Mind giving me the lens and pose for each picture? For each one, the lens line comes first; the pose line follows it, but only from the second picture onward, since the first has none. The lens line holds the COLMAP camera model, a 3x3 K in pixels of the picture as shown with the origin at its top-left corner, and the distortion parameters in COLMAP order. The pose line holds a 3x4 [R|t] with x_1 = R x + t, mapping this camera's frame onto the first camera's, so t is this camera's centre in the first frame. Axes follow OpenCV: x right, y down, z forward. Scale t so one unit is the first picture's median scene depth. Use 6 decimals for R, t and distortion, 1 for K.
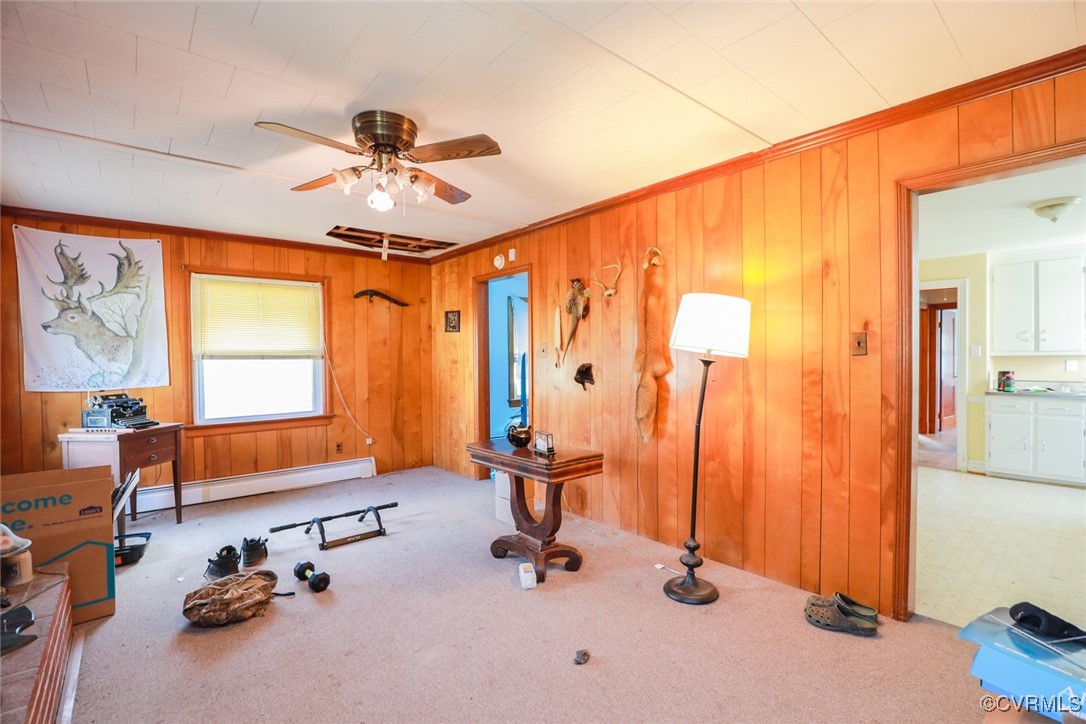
lens RADIAL K [[495.9, 0, 542.8], [0, 495.9, 368.7], [0, 0, 1]] dist [-0.035210, 0.005155]
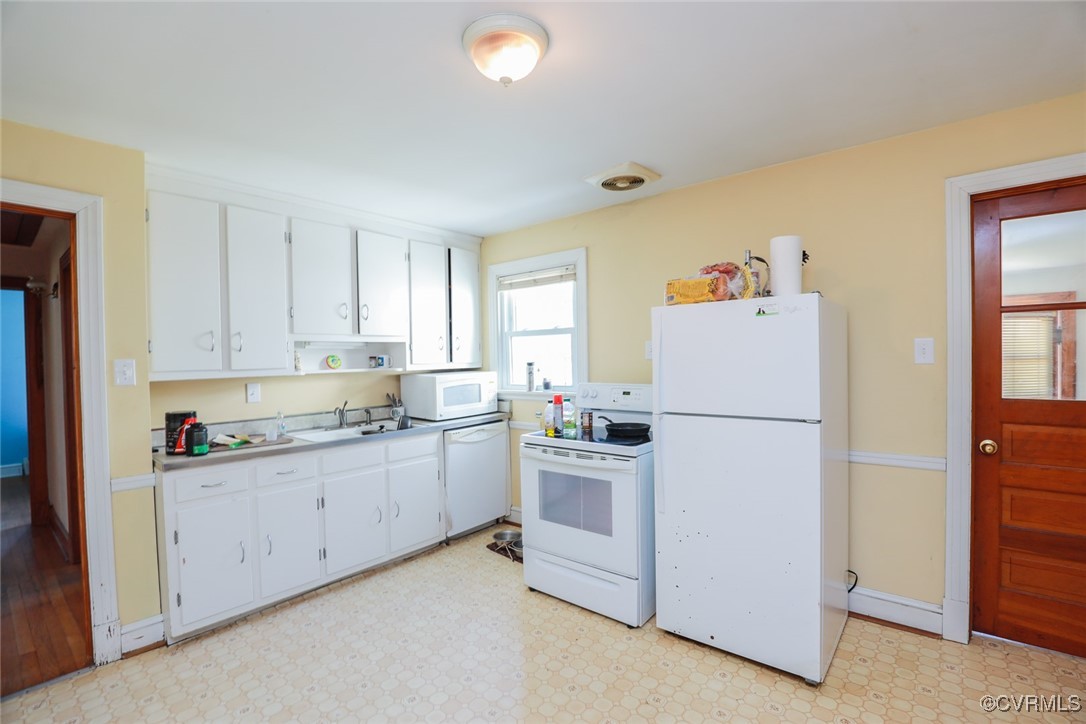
lens RADIAL K [[495.9, 0, 543.6], [0, 495.9, 363.7], [0, 0, 1]] dist [-0.035210, 0.005155]
pose [[-0.168771, 0.000512, 0.985655, 0.418184], [0.038259, 0.999250, 0.006032, -0.032804], [-0.984912, 0.038728, -0.168664, 0.726325]]
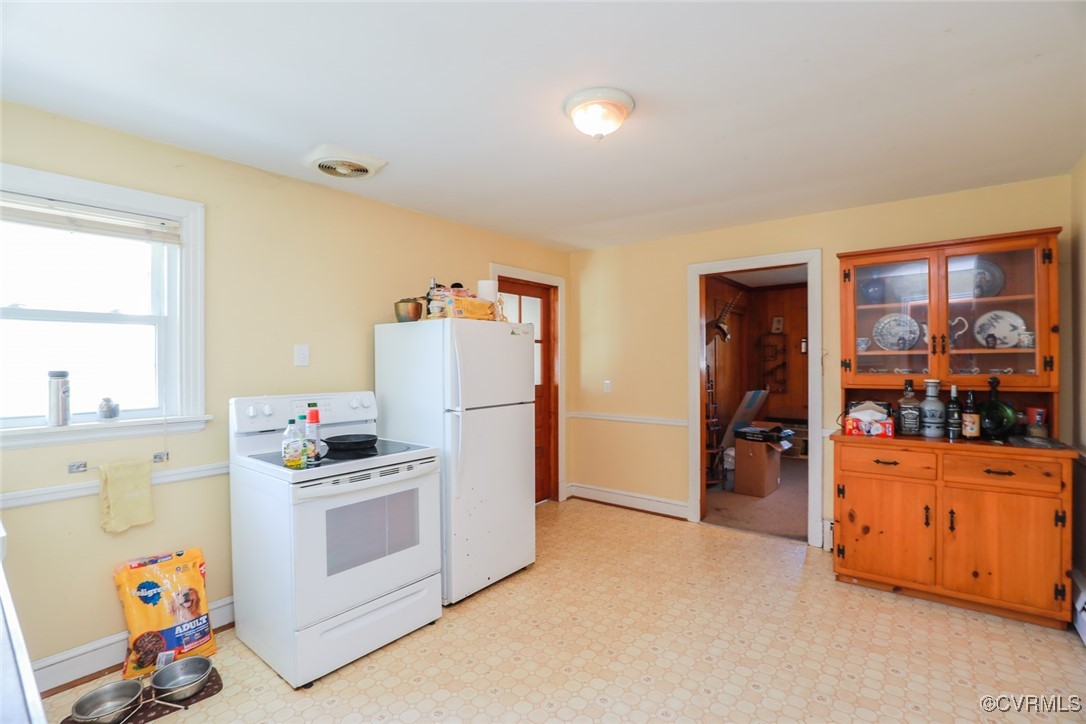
lens RADIAL K [[495.9, 0, 544.2], [0, 495.9, 365.1], [0, 0, 1]] dist [-0.035210, 0.005155]
pose [[-0.981011, 0.016494, -0.193252, 0.858471], [0.011472, 0.999568, 0.027077, -0.041997], [0.193615, 0.024345, -0.980776, 1.074066]]
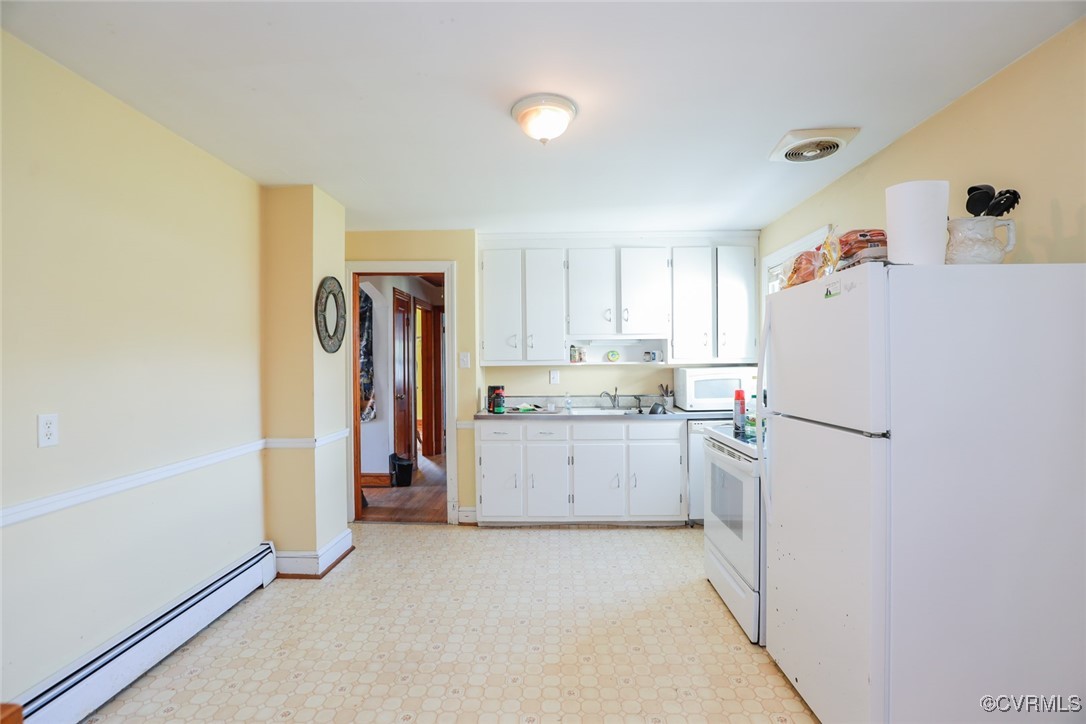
lens RADIAL K [[495.9, 0, 543.9], [0, 495.9, 362.9], [0, 0, 1]] dist [-0.035210, 0.005155]
pose [[0.667819, 0.002571, 0.744320, 0.420784], [0.014731, 0.999753, -0.016670, -0.017696], [-0.744178, 0.022097, 0.667616, 0.411669]]
